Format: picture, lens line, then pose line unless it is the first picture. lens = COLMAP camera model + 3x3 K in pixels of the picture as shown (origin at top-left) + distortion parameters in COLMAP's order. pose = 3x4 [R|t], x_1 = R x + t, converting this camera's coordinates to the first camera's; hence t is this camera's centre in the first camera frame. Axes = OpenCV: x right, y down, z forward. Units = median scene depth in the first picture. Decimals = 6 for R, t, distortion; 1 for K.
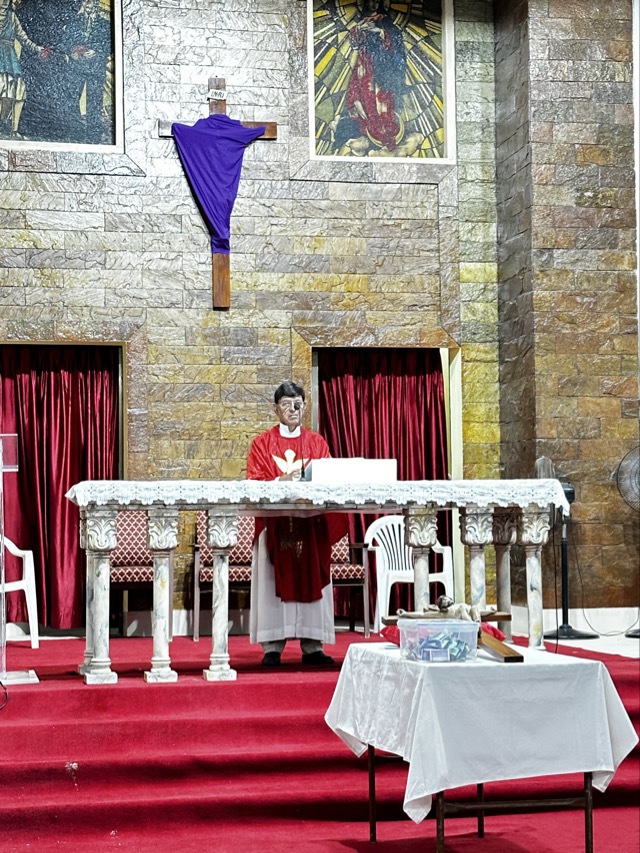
lens RADIAL K [[1730.6, 0, 319.9], [0, 1730.6, 429.5], [0, 0, 1]] dist [0.149615, 0.000000]
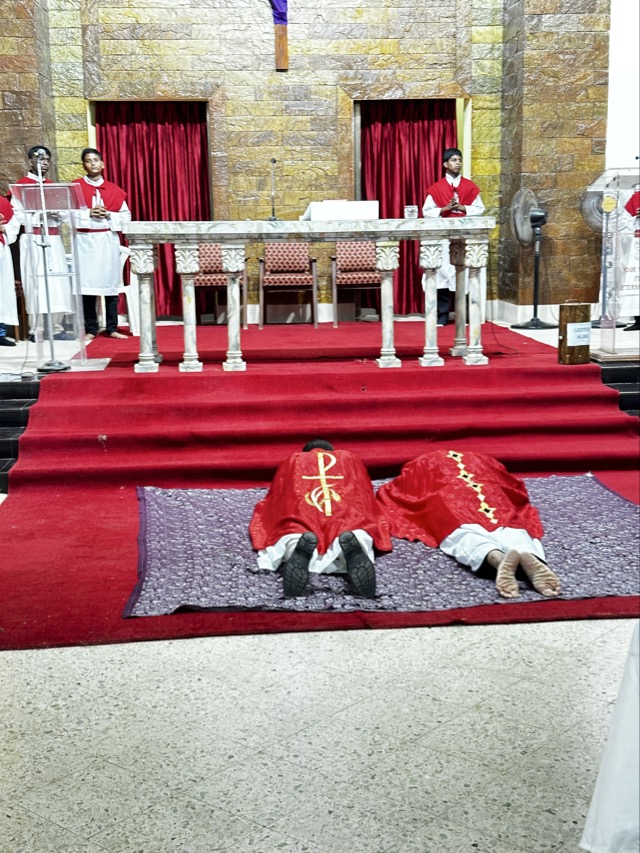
lens RADIAL K [[1209.3, 0, 335.0], [0, 1209.3, 439.8], [0, 0, 1]] dist [0.131209, 0.000000]
pose [[0.992945, 0.017655, -0.117256, 0.094366], [0.011102, 0.970670, 0.240161, -0.021042], [0.118057, -0.239768, 0.963625, 0.058281]]
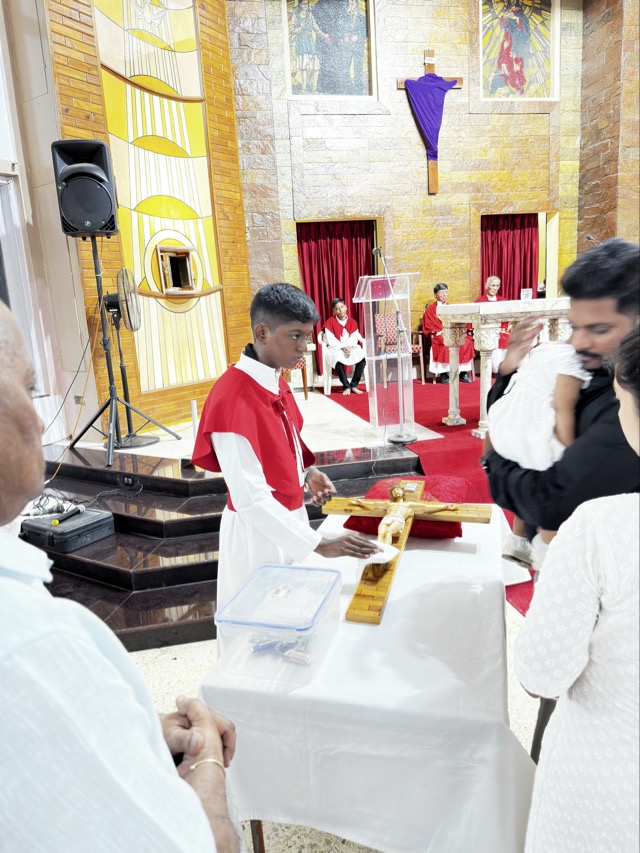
lens RADIAL K [[593.4, 0, 293.8], [0, 593.4, 430.5], [0, 0, 1]] dist [0.004653, -0.016393]
pose [[0.998755, -0.046209, -0.018786, -0.198730], [0.049523, 0.963632, 0.262606, -0.003325], [0.005969, -0.263209, 0.964720, 0.351179]]
